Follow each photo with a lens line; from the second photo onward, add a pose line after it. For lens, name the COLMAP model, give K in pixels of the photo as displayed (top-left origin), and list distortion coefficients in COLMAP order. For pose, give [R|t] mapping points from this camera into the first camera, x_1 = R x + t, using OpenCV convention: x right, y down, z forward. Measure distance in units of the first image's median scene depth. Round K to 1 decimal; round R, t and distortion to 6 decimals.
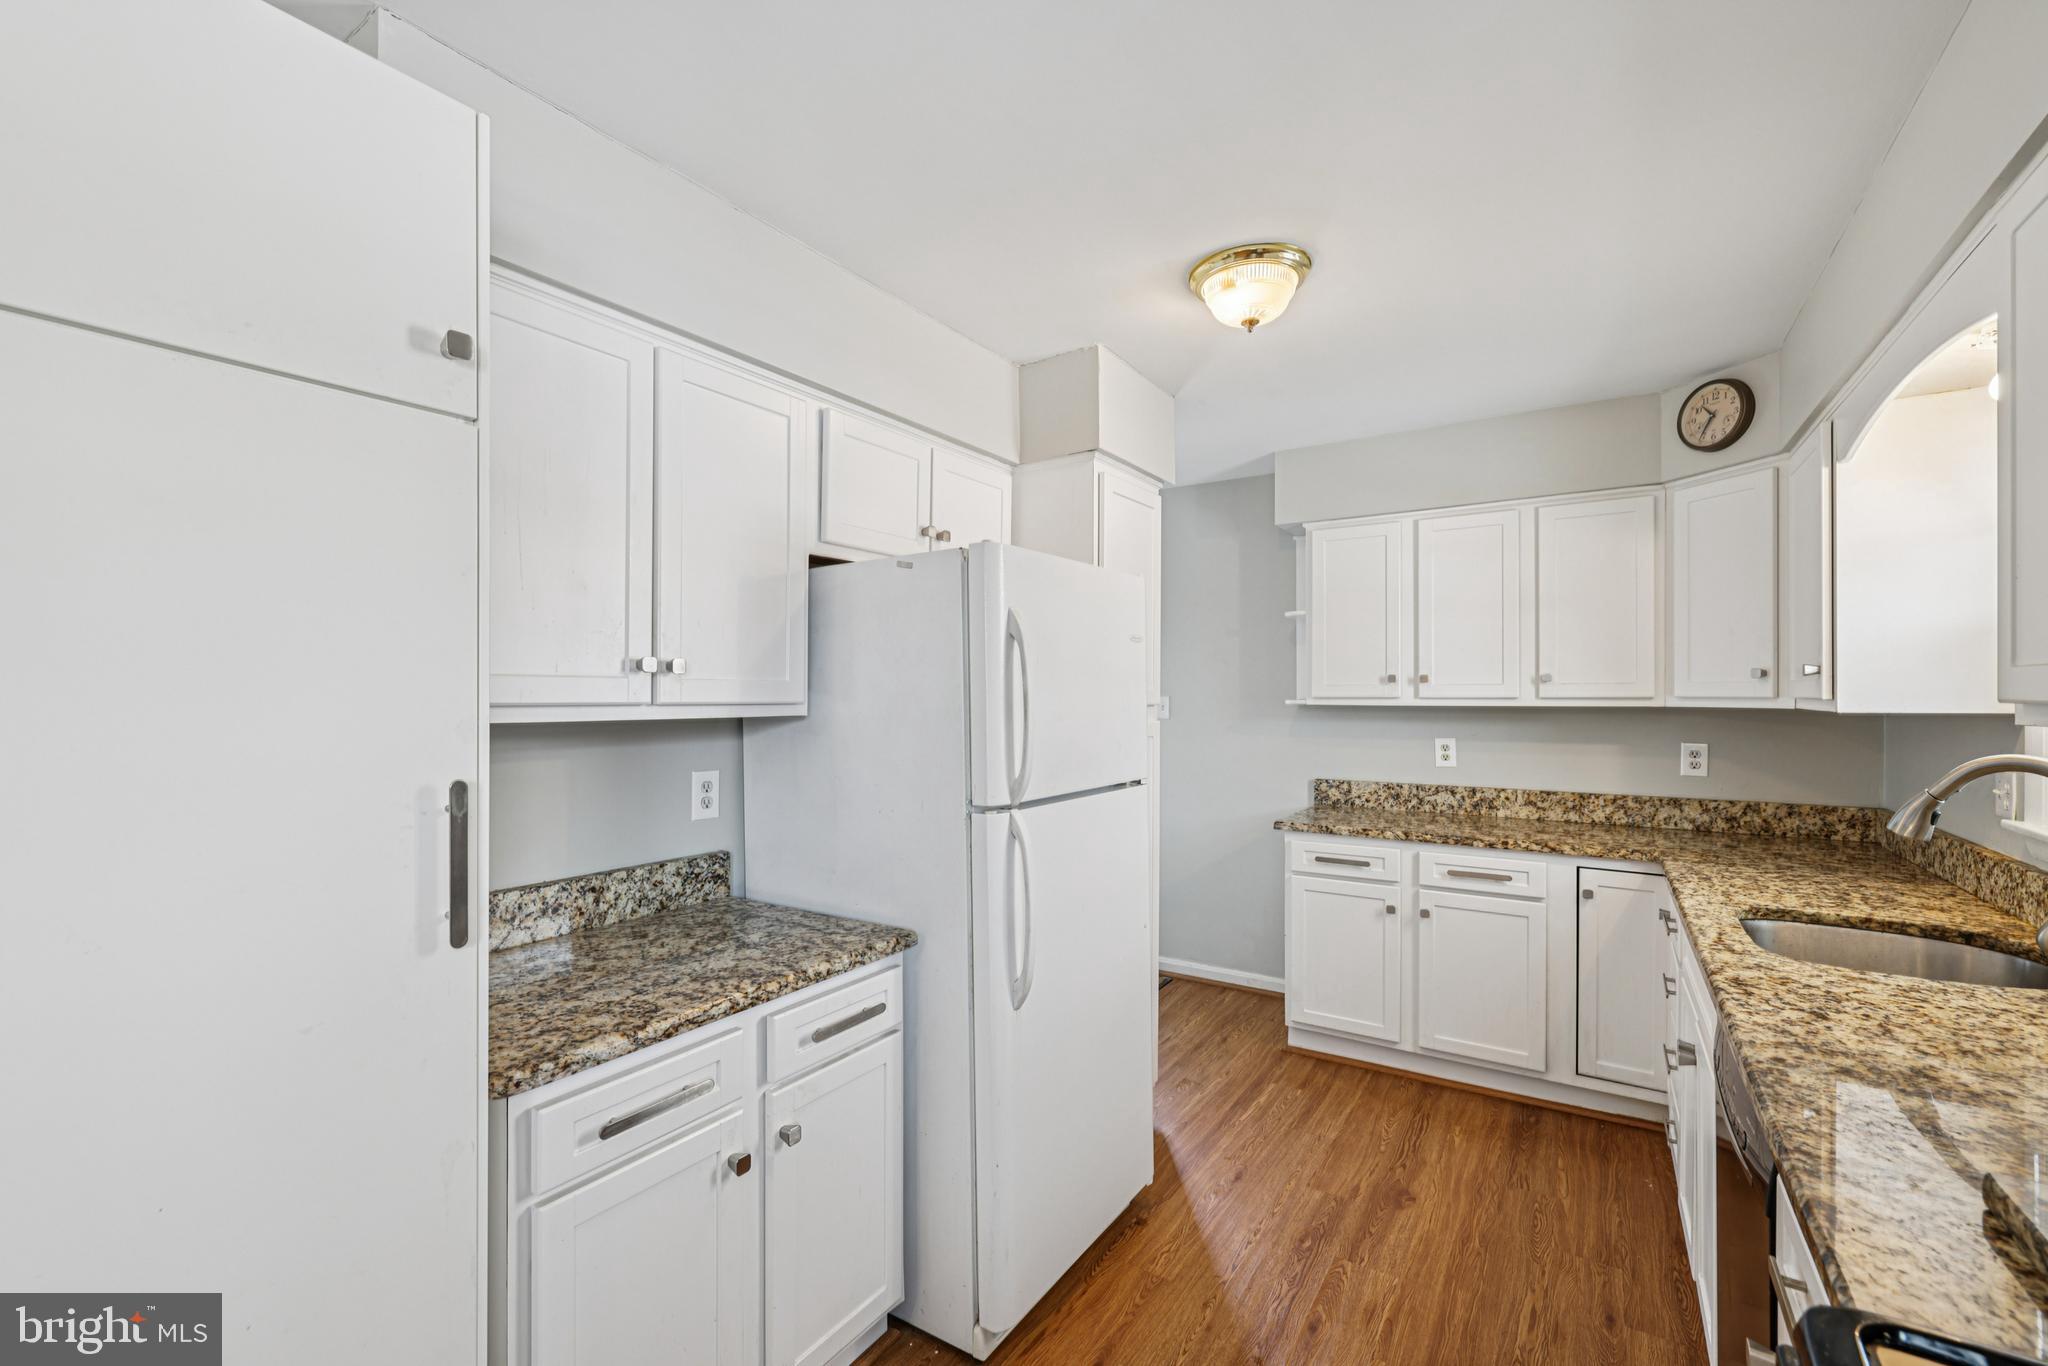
lens RADIAL K [[869.1, 0, 1009.9], [0, 869.1, 701.7], [0, 0, 1]] dist [-0.002449, 0.000859]
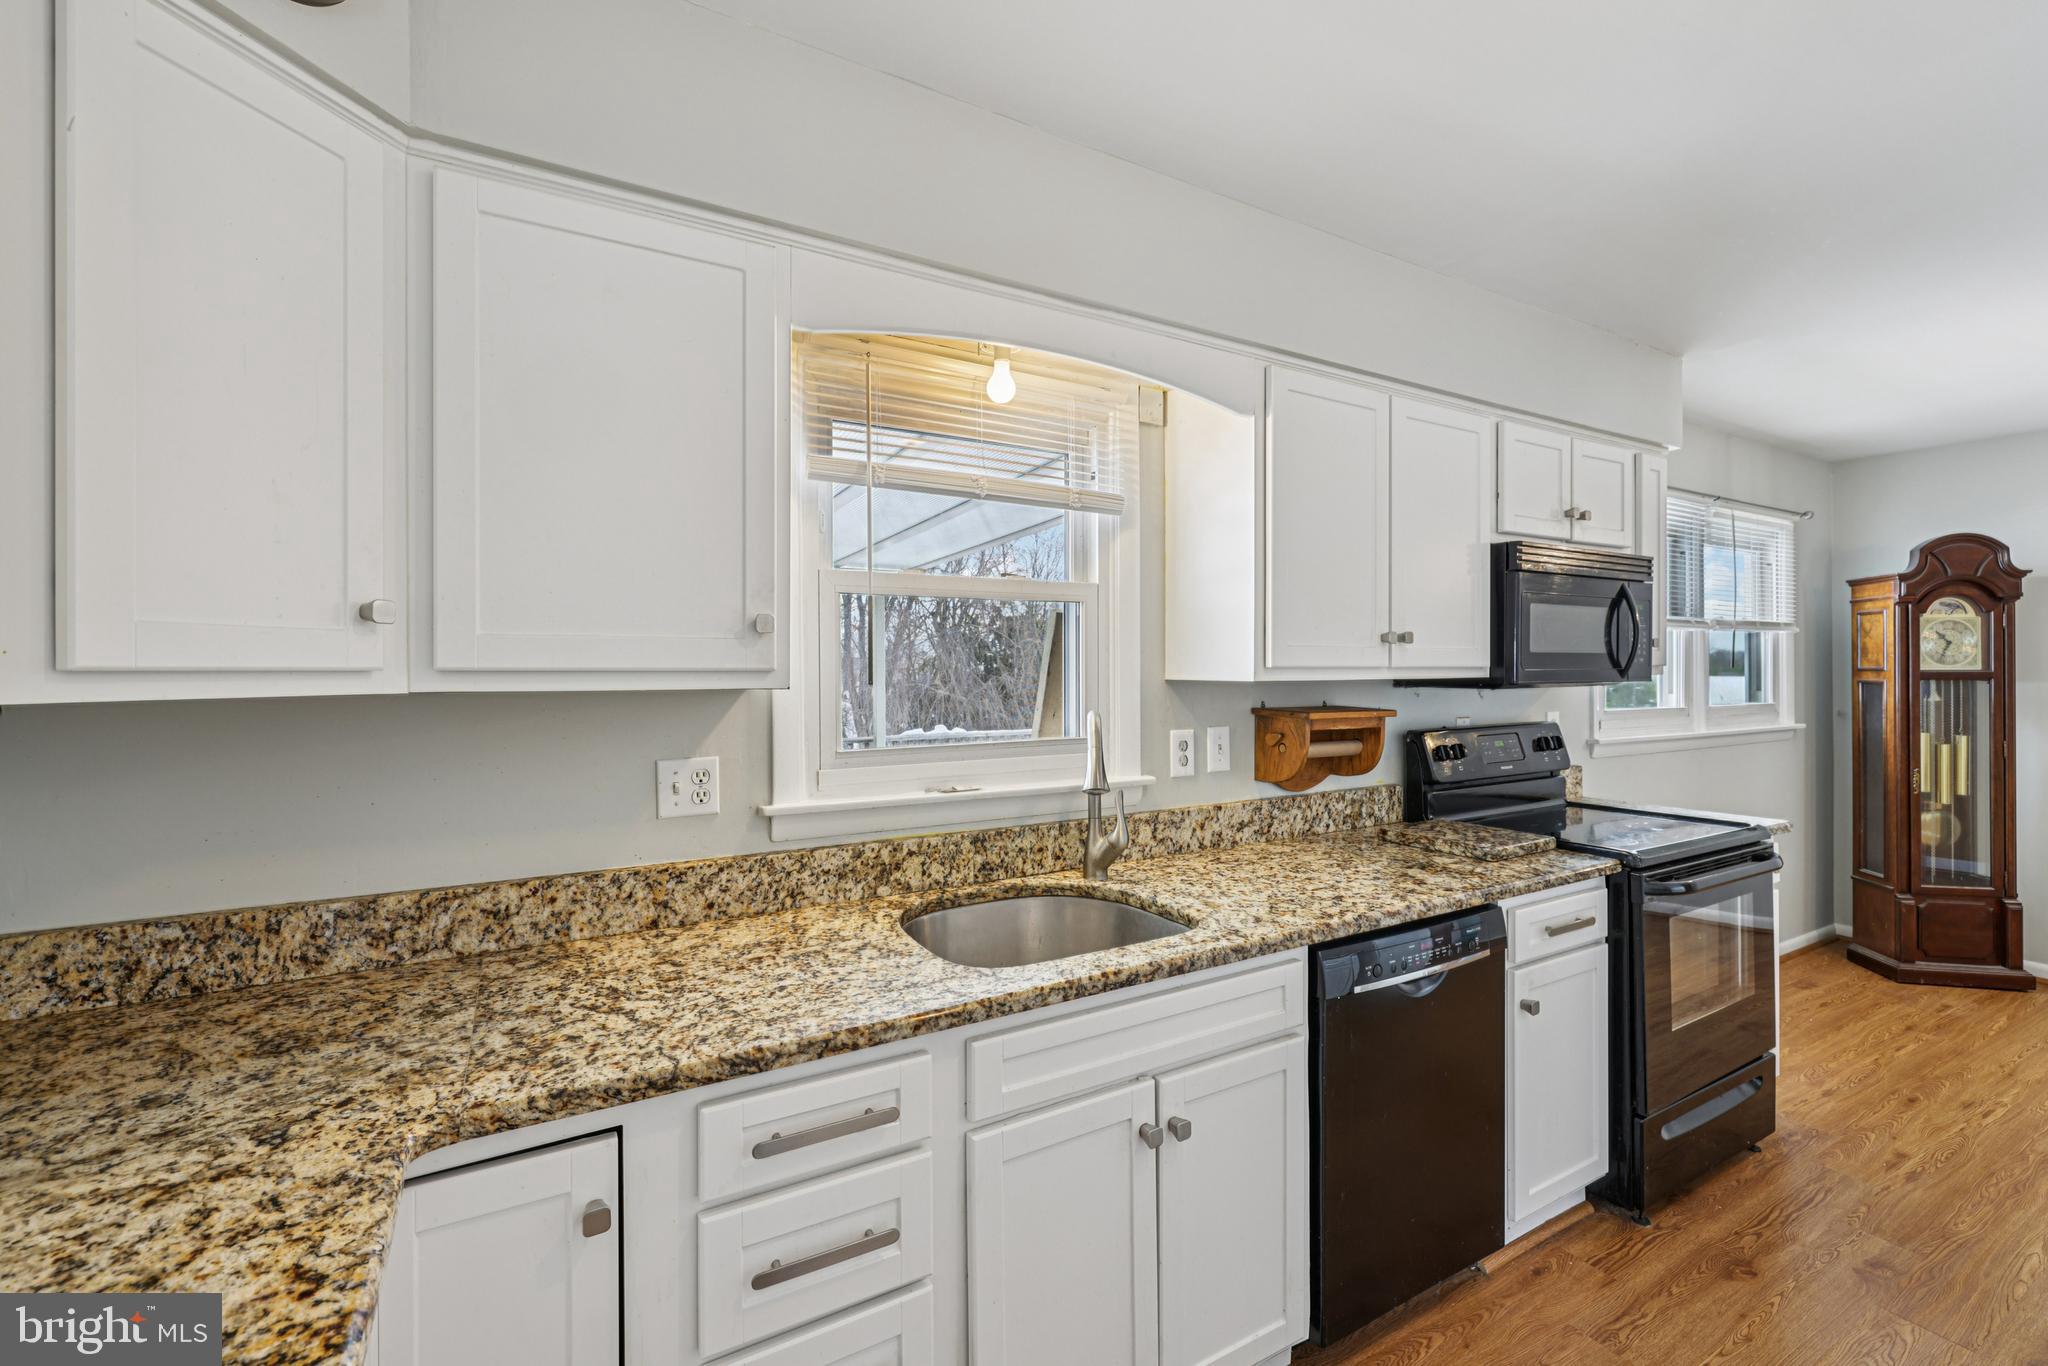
lens RADIAL K [[869.1, 0, 1011.5], [0, 869.1, 670.3], [0, 0, 1]] dist [-0.002449, 0.000859]
pose [[-0.897127, 0.001662, 0.441769, 0.354155], [0.007188, 0.999915, 0.010835, -0.006399], [-0.441713, 0.012896, -0.897064, 1.097444]]
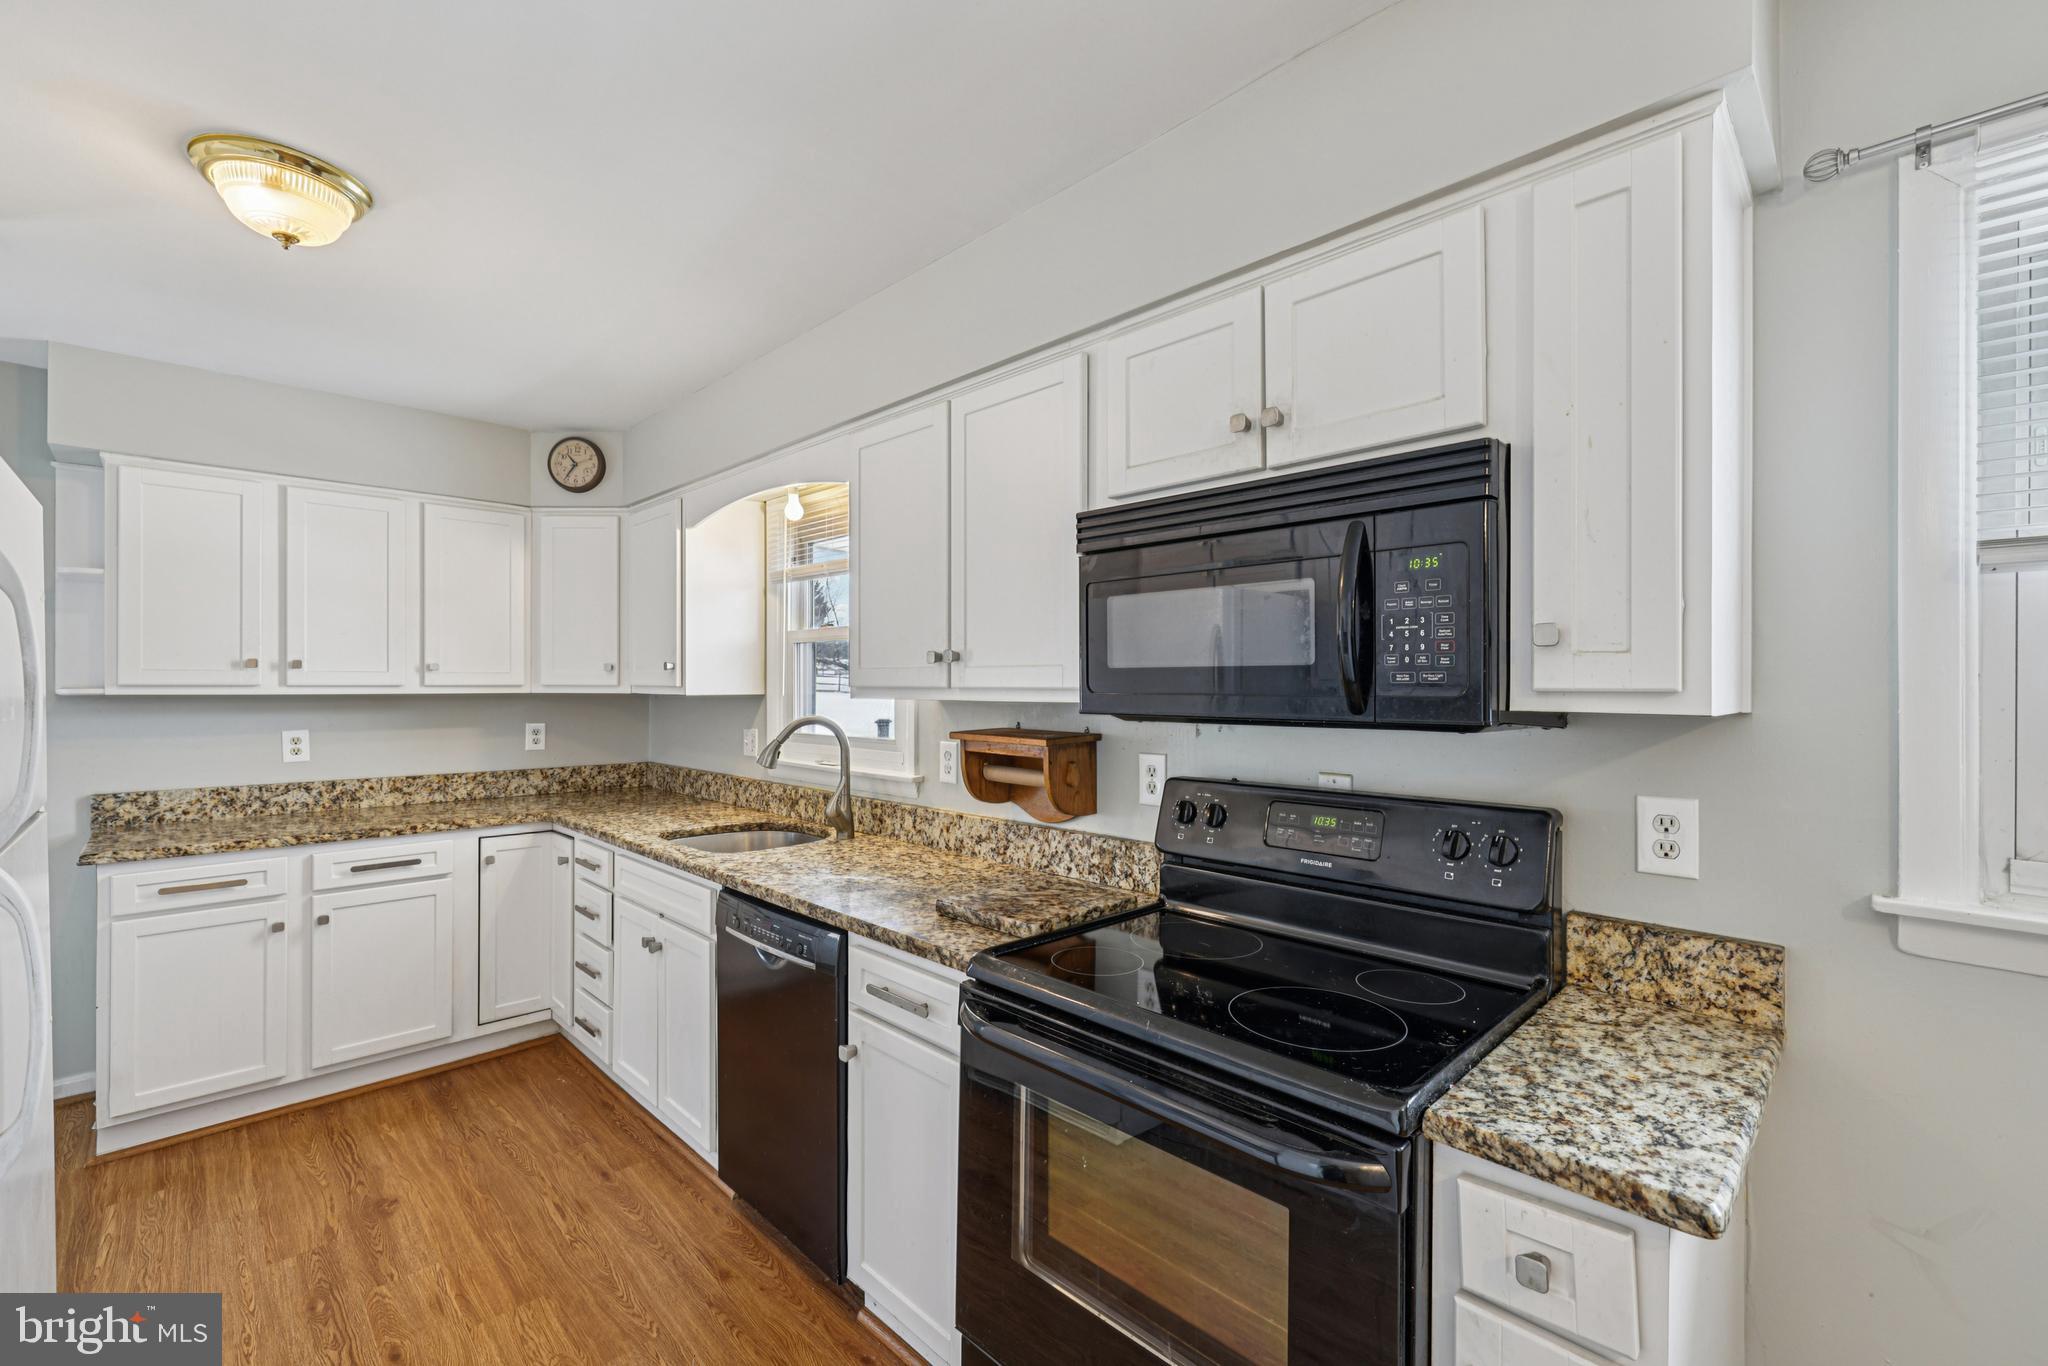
lens RADIAL K [[869.1, 0, 1017.8], [0, 869.1, 689.5], [0, 0, 1]] dist [-0.002449, 0.000859]
pose [[0.202856, -0.003267, 0.979203, -0.280743], [0.004981, 0.999985, 0.002304, 0.001427], [-0.979196, 0.004410, 0.202869, 0.096615]]
